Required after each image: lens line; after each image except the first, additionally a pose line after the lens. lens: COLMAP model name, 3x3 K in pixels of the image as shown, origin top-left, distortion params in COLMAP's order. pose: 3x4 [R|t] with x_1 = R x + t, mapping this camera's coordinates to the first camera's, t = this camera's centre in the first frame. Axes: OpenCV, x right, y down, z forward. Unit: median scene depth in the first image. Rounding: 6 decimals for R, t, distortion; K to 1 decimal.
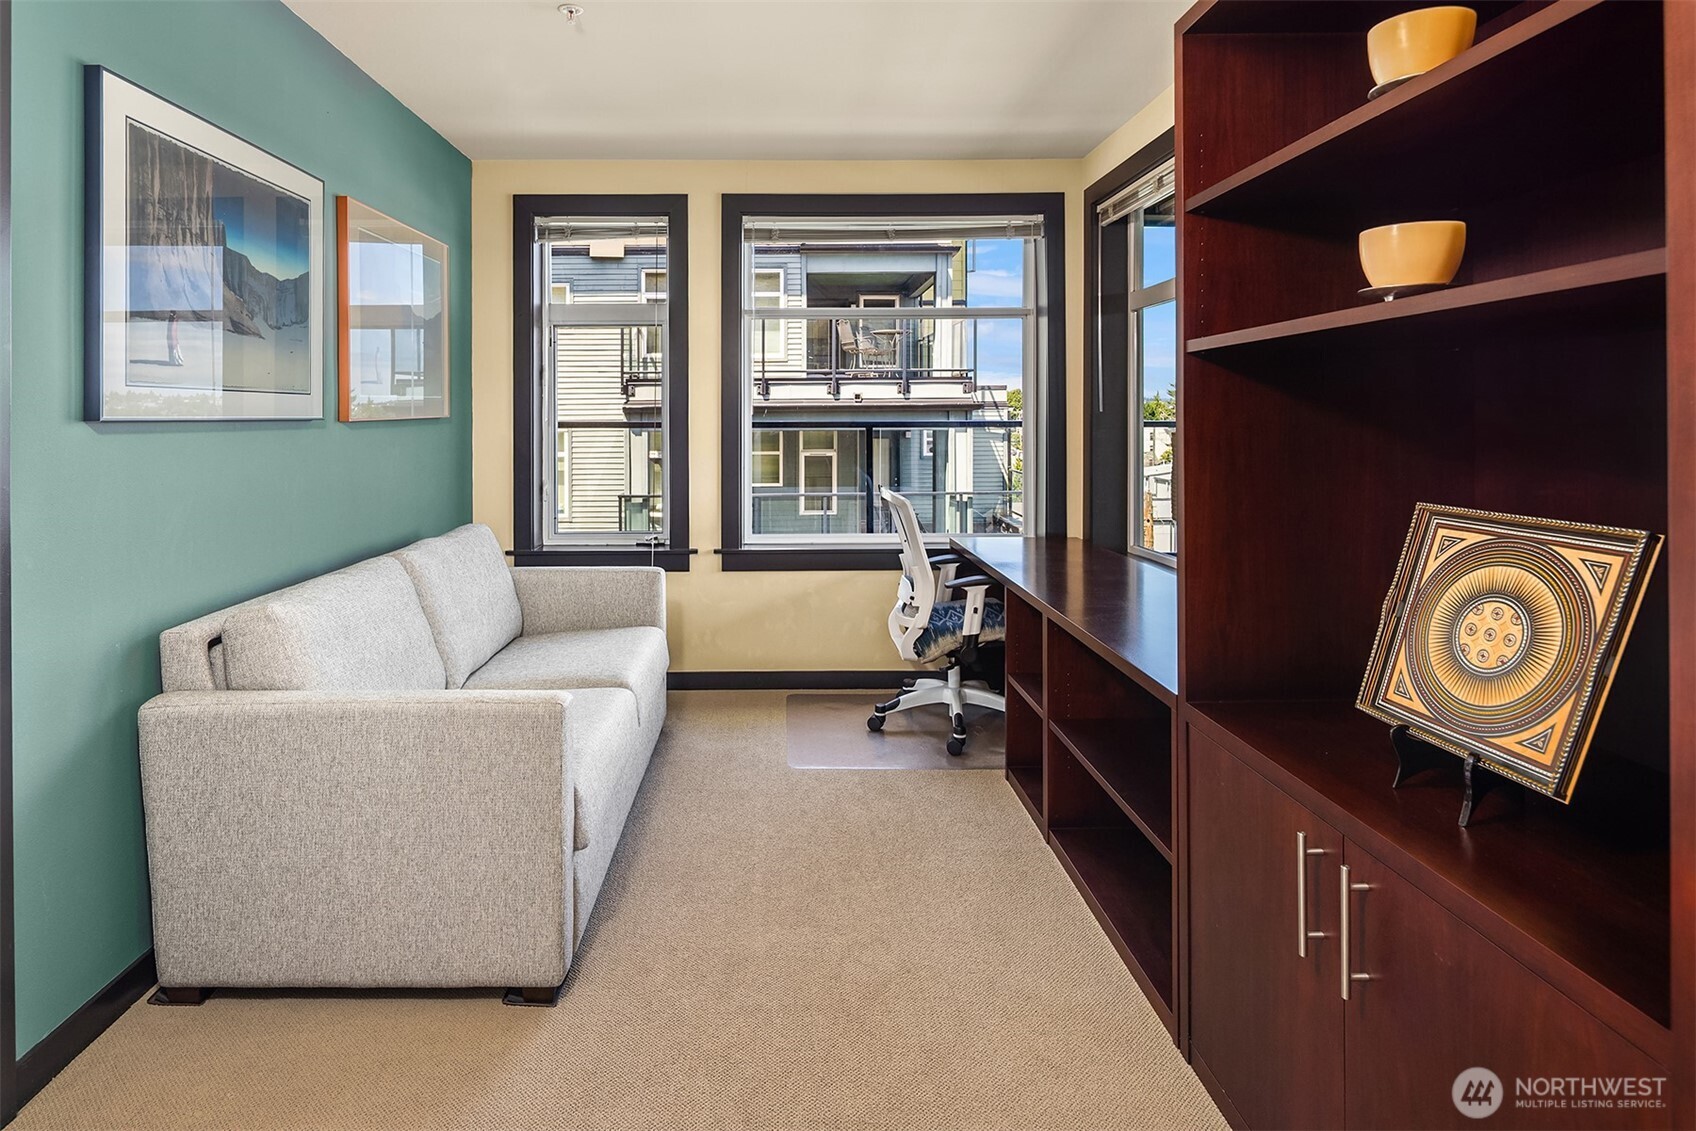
lens RADIAL K [[894.2, 0, 772.6], [0, 894.2, 426.3], [0, 0, 1]] dist [0.006170, -0.001948]
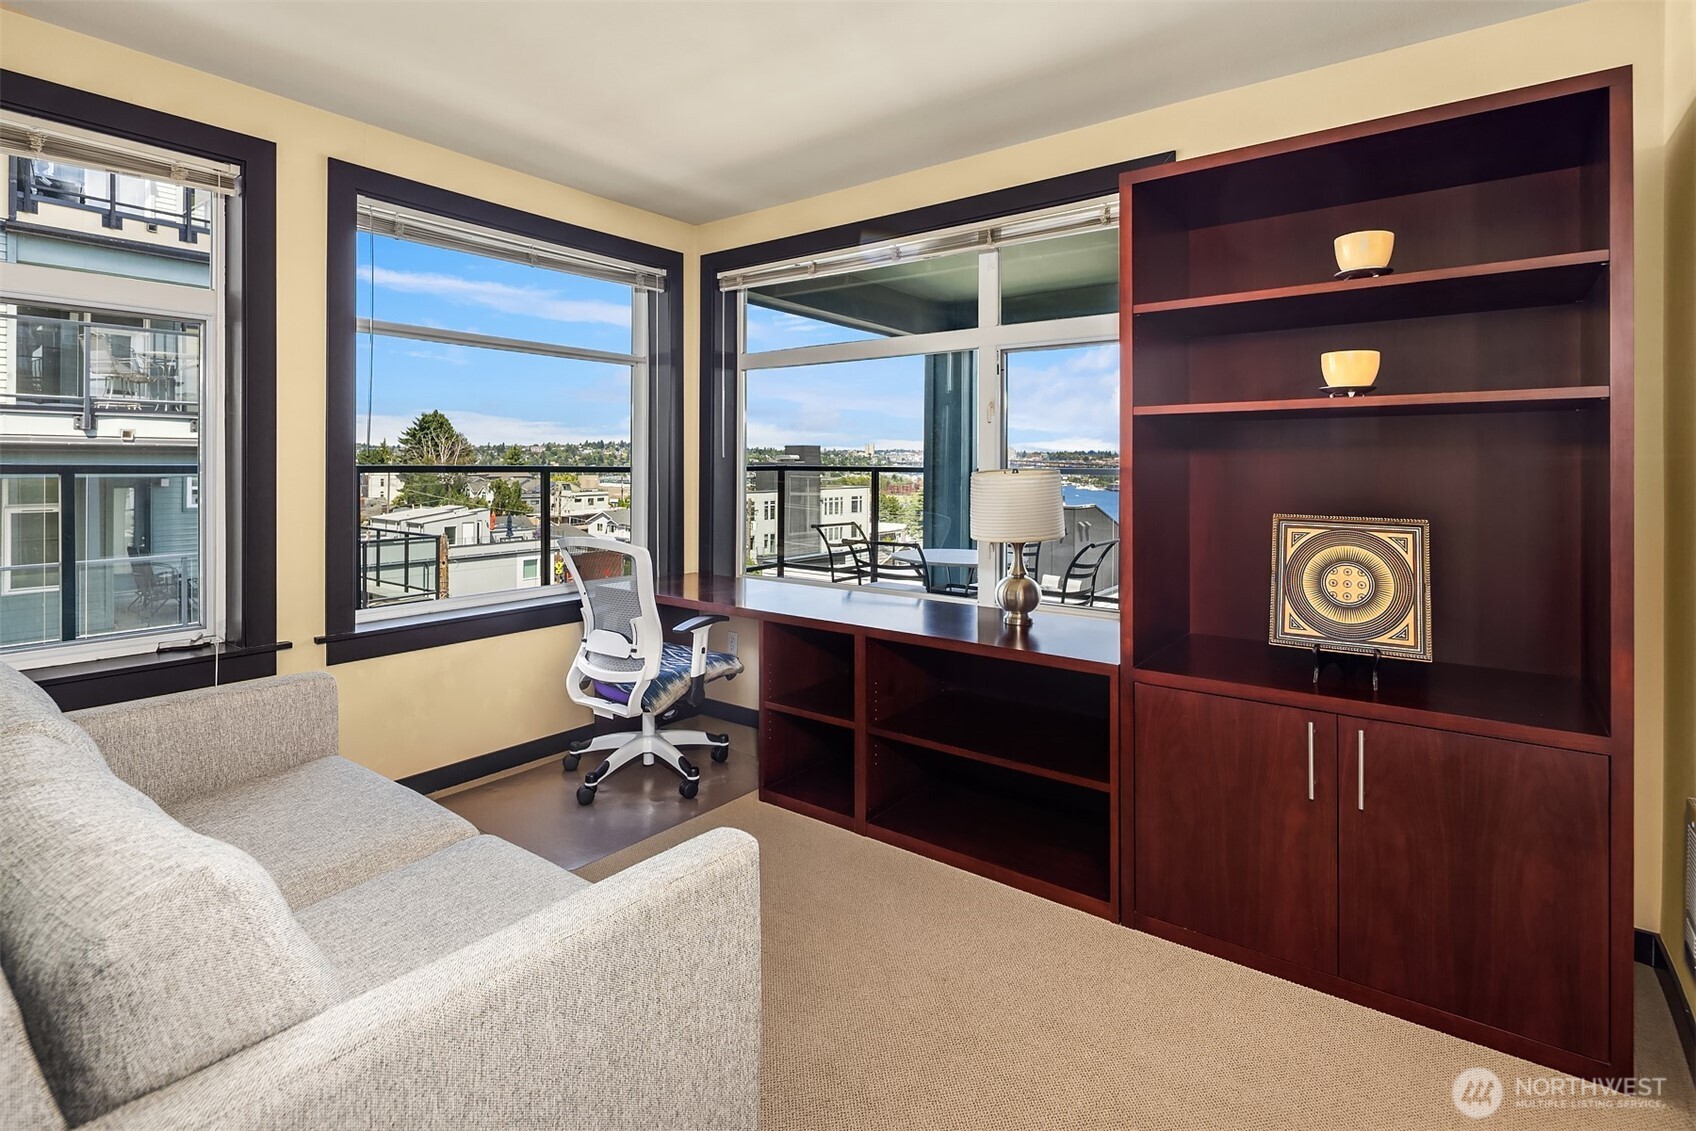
lens RADIAL K [[824.4, 0, 846.2], [0, 824.4, 465.4], [0, 0, 1]] dist [0.005573, -0.001582]
pose [[0.603232, 0.005857, 0.797544, -0.241883], [0.001210, 0.999965, -0.008259, 0.001481], [-0.797565, 0.005947, 0.603204, 0.171667]]
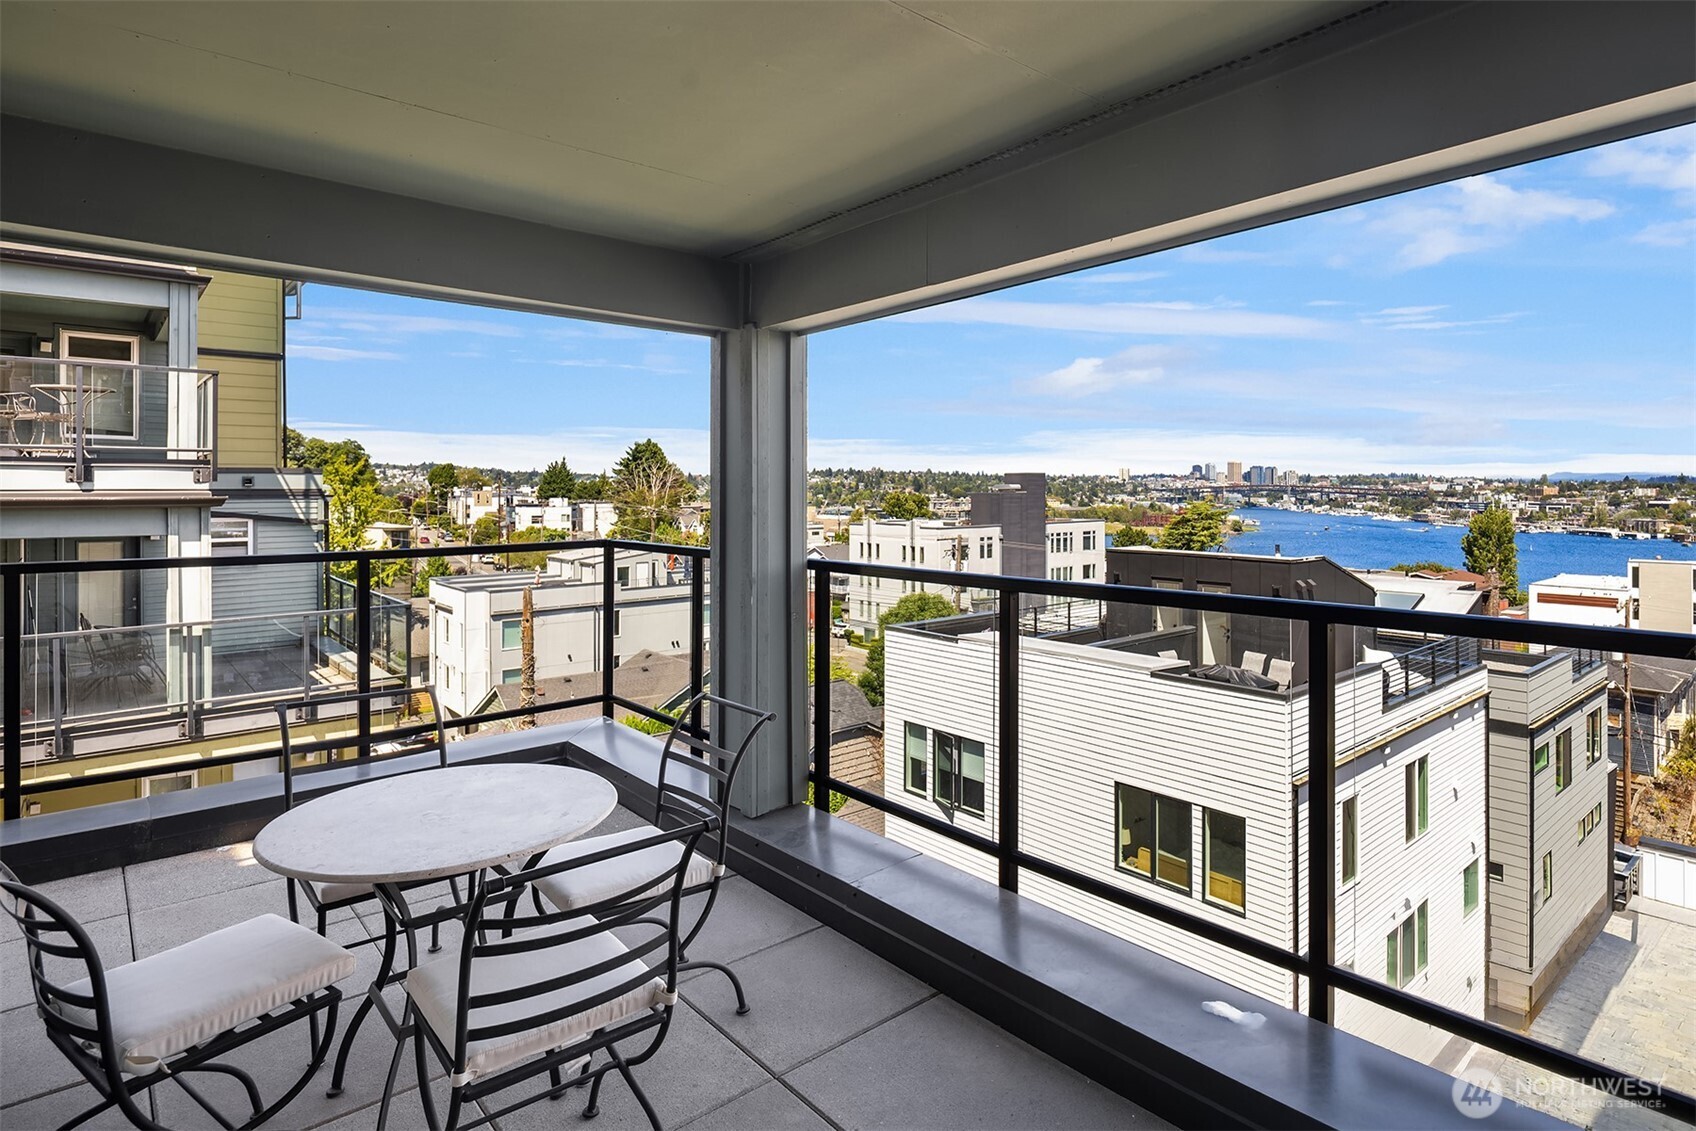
lens RADIAL K [[914.6, 0, 948.8], [0, 914.6, 492.6], [0, 0, 1]] dist [0.003417, -0.002394]
pose [[0.725463, 0.001709, 0.688259, 0.354024], [0.006742, 0.999931, -0.009590, -0.044582], [-0.688228, 0.011597, 0.725401, 0.151255]]
